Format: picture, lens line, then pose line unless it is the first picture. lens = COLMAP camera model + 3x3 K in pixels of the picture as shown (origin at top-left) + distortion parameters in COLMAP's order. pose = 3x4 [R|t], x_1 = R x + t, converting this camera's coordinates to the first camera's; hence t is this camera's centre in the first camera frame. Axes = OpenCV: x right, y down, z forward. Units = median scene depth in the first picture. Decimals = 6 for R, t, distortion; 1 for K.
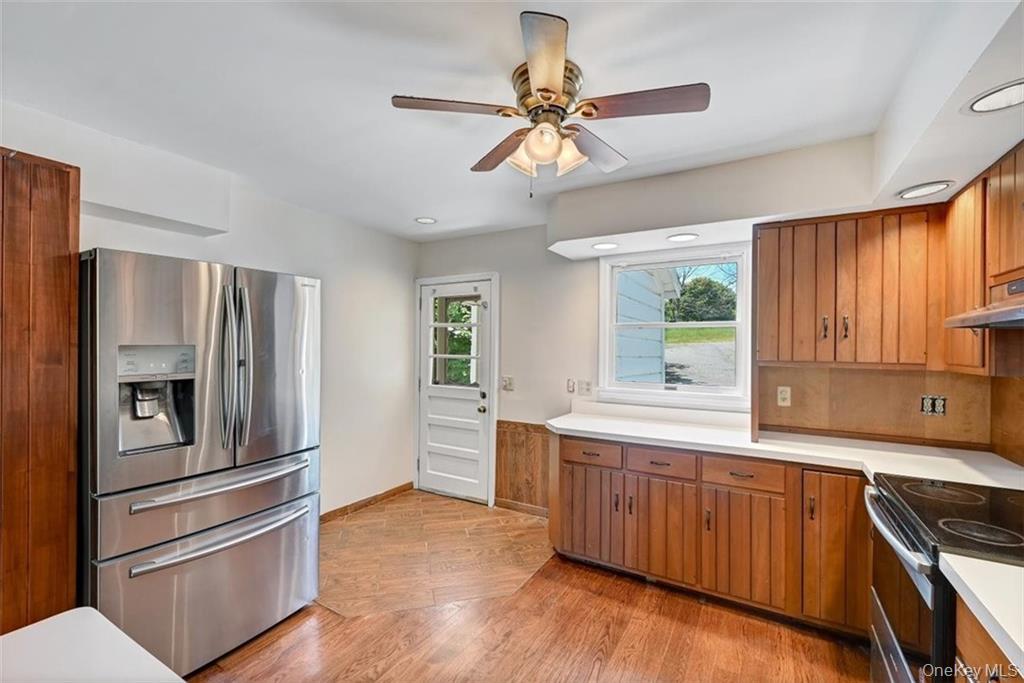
lens RADIAL K [[431.5, 0, 511.2], [0, 431.5, 342.1], [0, 0, 1]] dist [-0.001546, -0.000004]
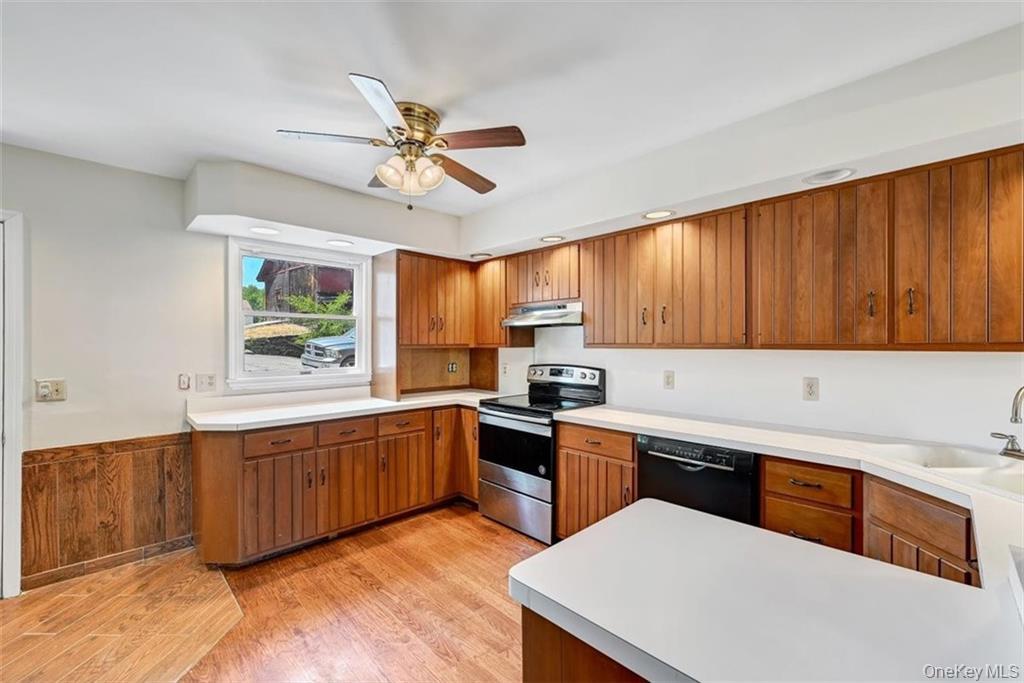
lens RADIAL K [[431.5, 0, 510.0], [0, 431.5, 342.8], [0, 0, 1]] dist [-0.001546, -0.000004]
pose [[0.264096, -0.006596, 0.964474, -0.667554], [-0.006461, 0.999942, 0.008608, 0.020884], [-0.964475, -0.008505, 0.264038, 0.247463]]
